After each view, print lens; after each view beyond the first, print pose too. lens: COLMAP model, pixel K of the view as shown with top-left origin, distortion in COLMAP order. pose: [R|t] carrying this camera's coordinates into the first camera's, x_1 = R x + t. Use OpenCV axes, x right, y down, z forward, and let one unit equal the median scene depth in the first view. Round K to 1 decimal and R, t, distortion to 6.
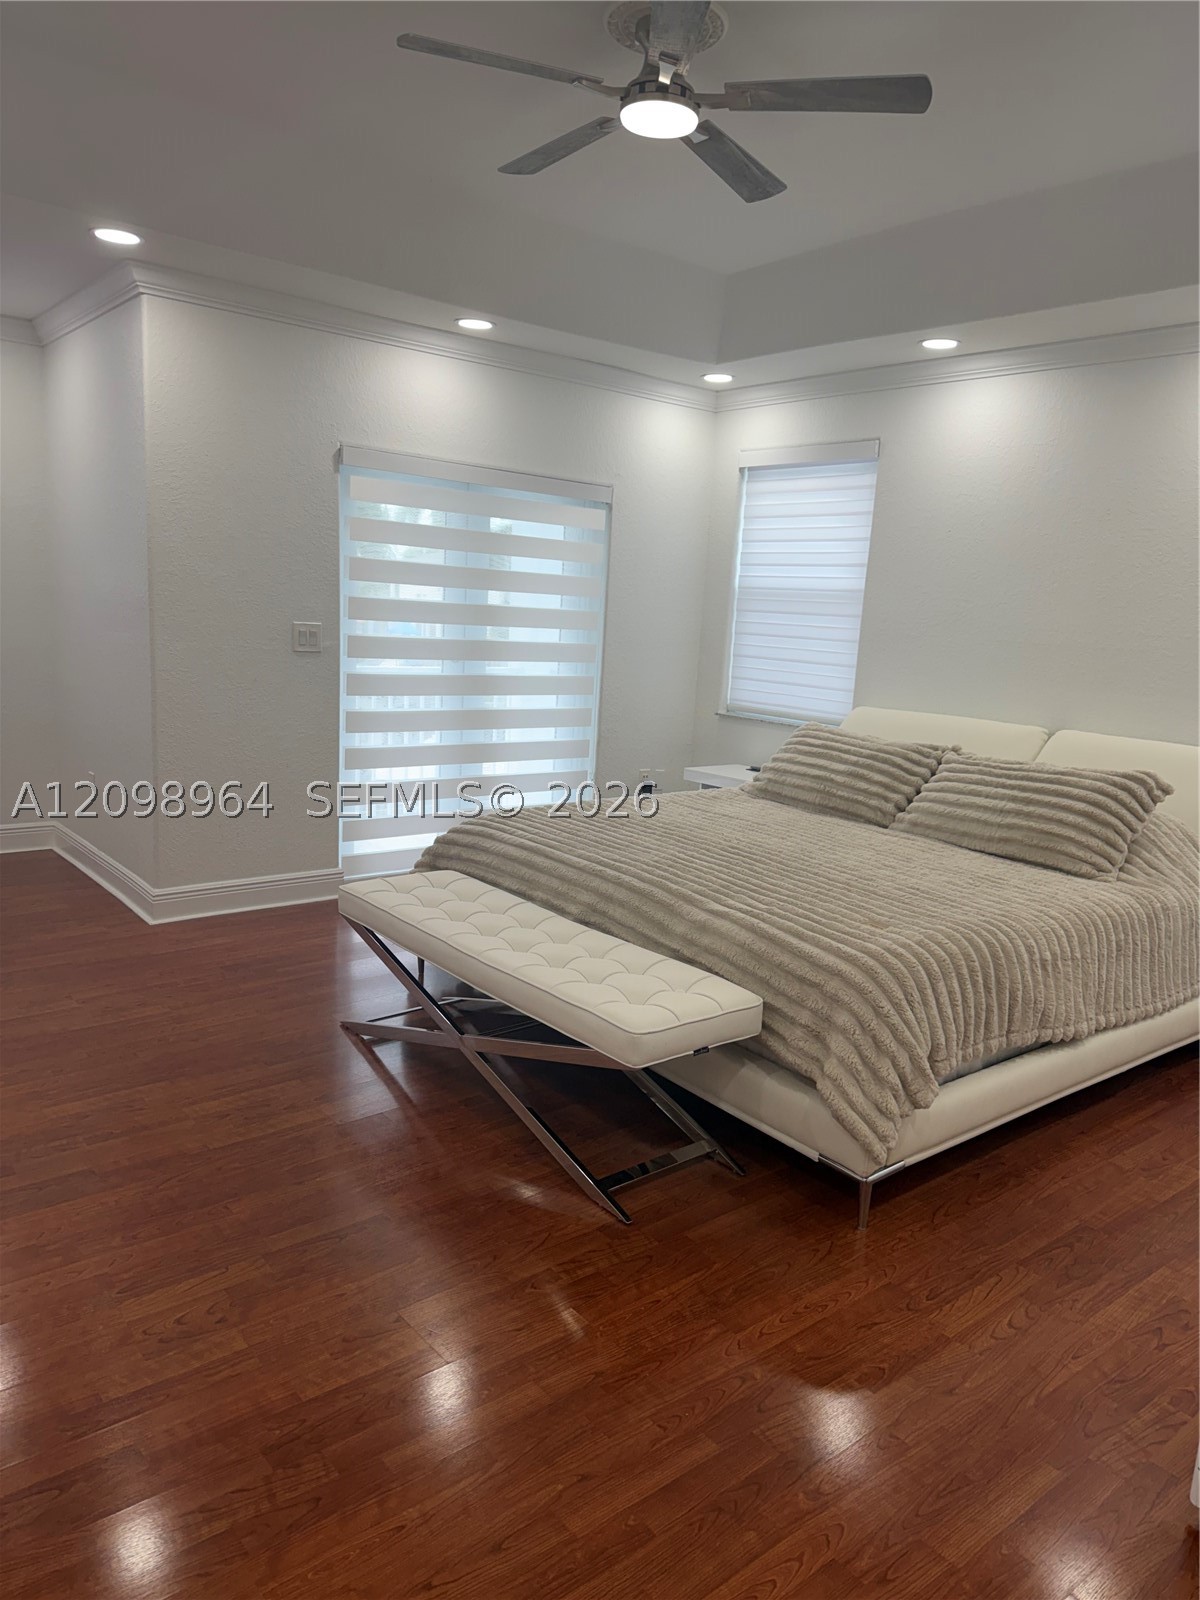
lens RADIAL K [[1111.4, 0, 600.0], [0, 1111.4, 800.0], [0, 0, 1]] dist [0.094963, -0.152640]
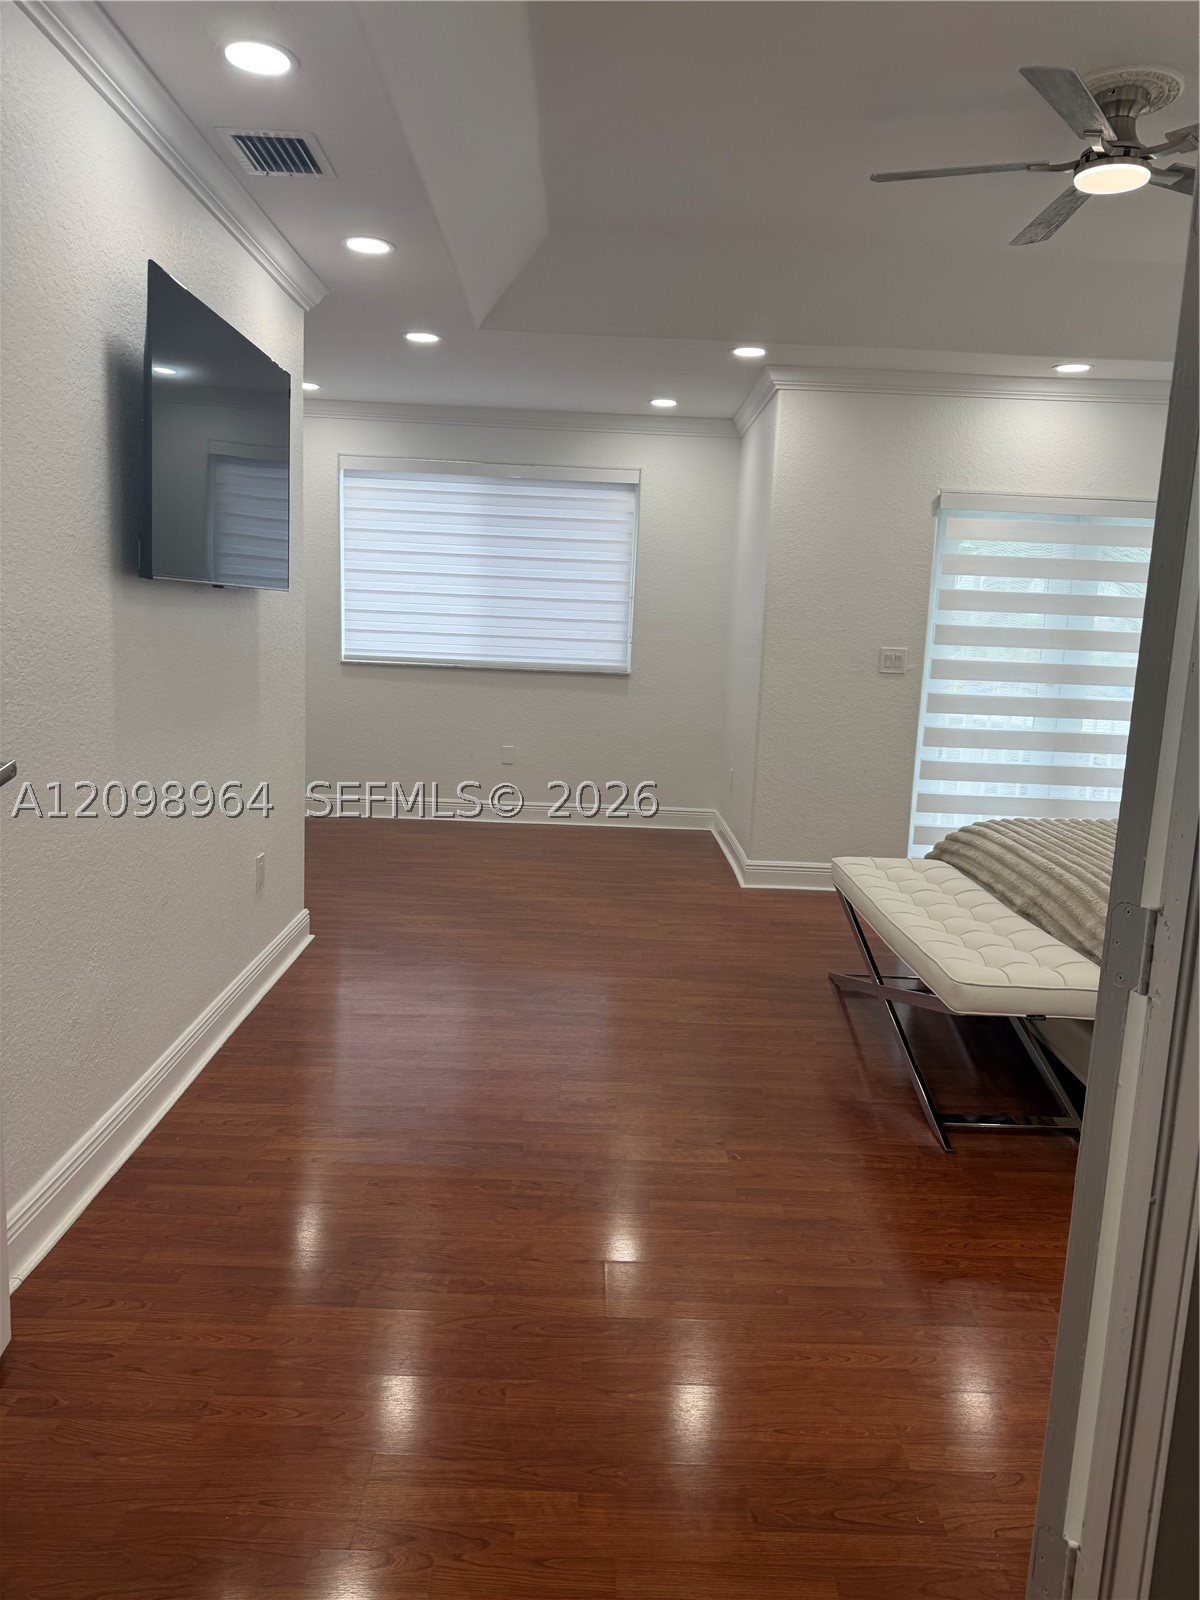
lens RADIAL K [[1105.5, 0, 600.0], [0, 1105.5, 800.0], [0, 0, 1]] dist [0.052285, -0.090504]
pose [[0.777730, 0.080408, -0.623434, 0.281211], [-0.106891, 0.994258, -0.005111, 0.043522], [0.619443, 0.070614, 0.781859, -0.084225]]
